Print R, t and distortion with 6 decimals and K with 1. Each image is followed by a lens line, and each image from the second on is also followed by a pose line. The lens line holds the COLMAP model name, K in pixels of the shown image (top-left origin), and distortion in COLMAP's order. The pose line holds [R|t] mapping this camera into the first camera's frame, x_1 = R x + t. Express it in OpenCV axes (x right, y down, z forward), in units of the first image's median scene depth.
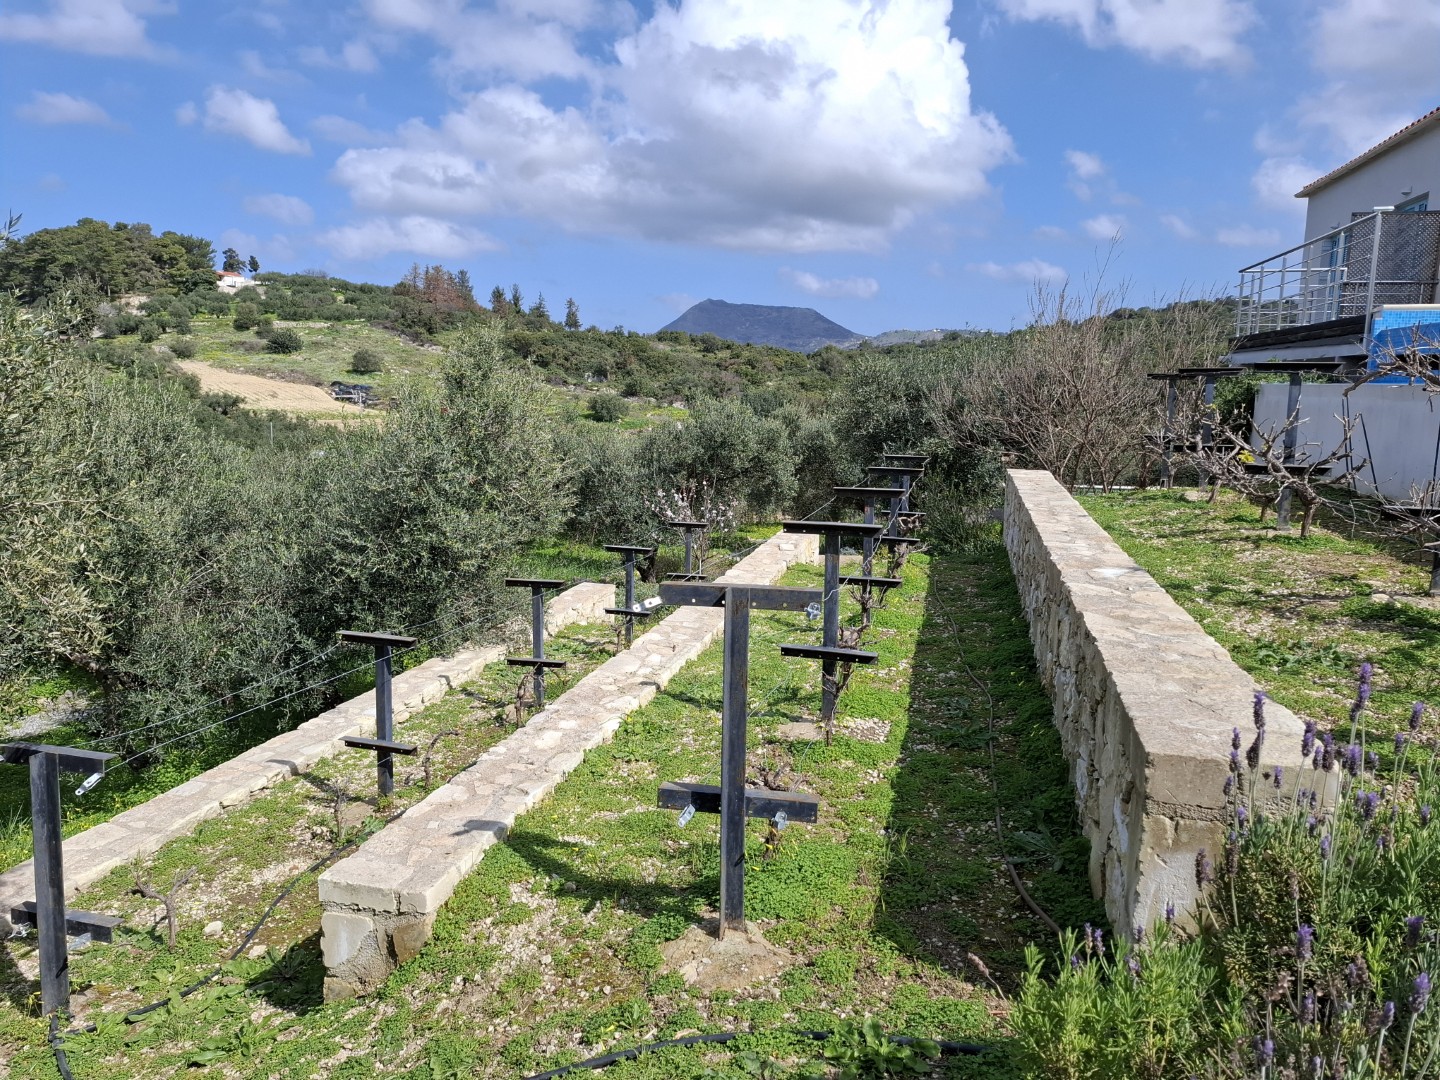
lens RADIAL K [[1002.6, 0, 725.0], [0, 1002.6, 527.3], [0, 0, 1]] dist [0.028167, -0.039186]
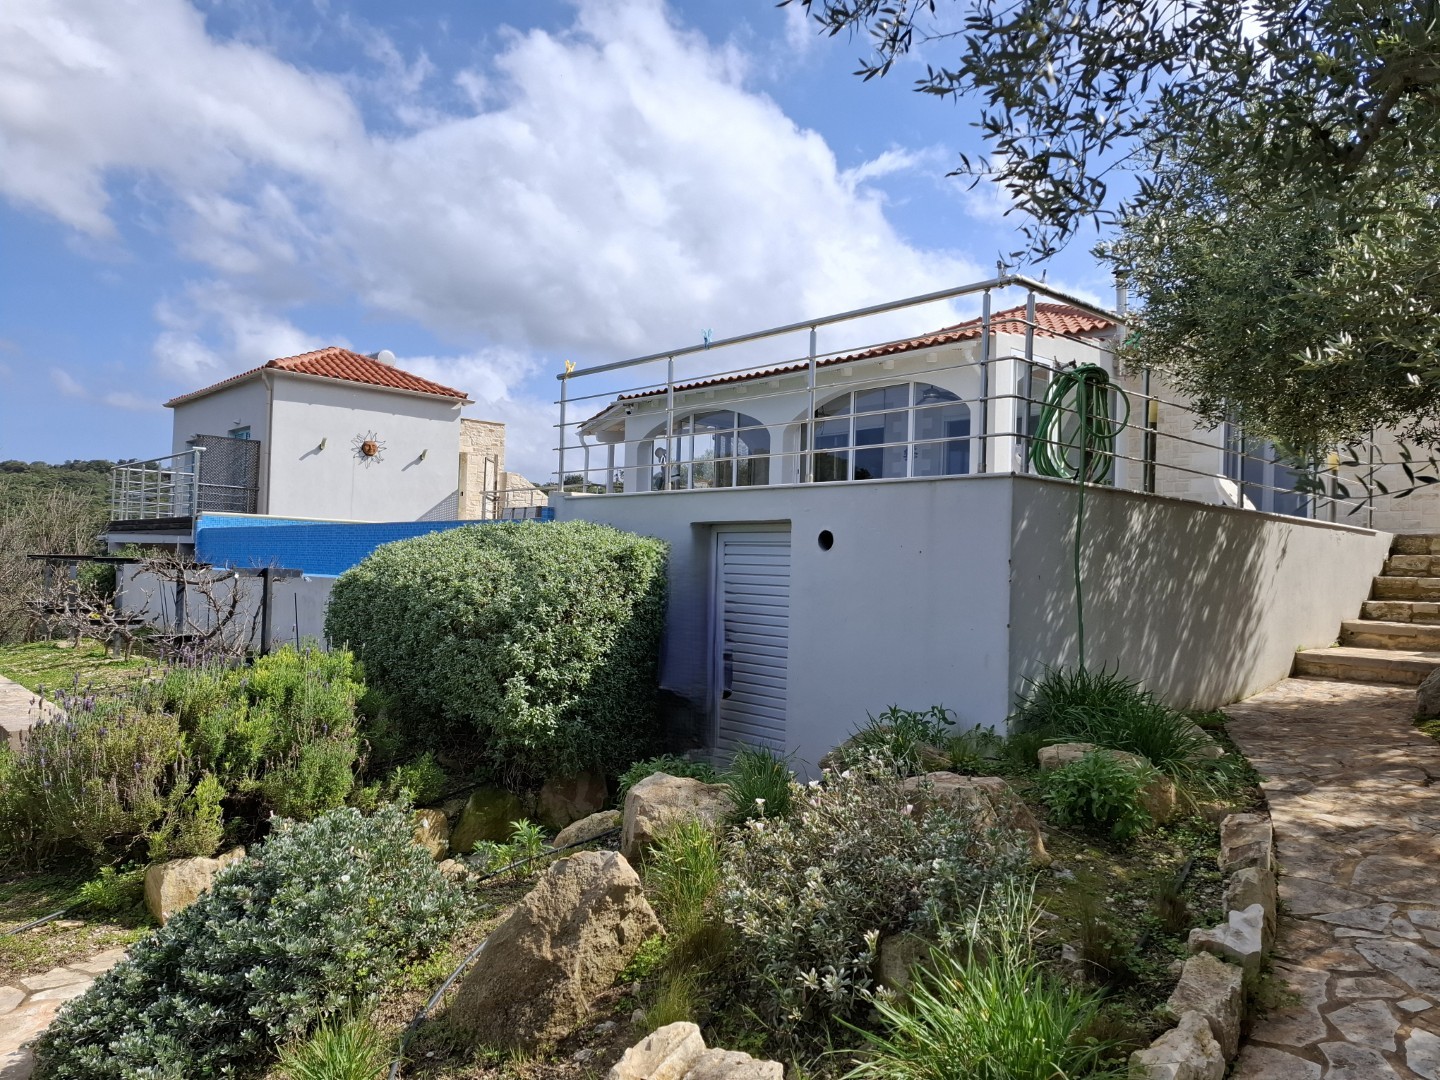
lens RADIAL K [[1002.6, 0, 724.2], [0, 1002.6, 532.3], [0, 0, 1]] dist [0.028167, -0.039186]
pose [[0.551422, 0.029082, 0.833719, -0.207215], [0.099830, 0.989910, -0.100558, 0.047732], [-0.828231, 0.138680, 0.542955, -0.559528]]
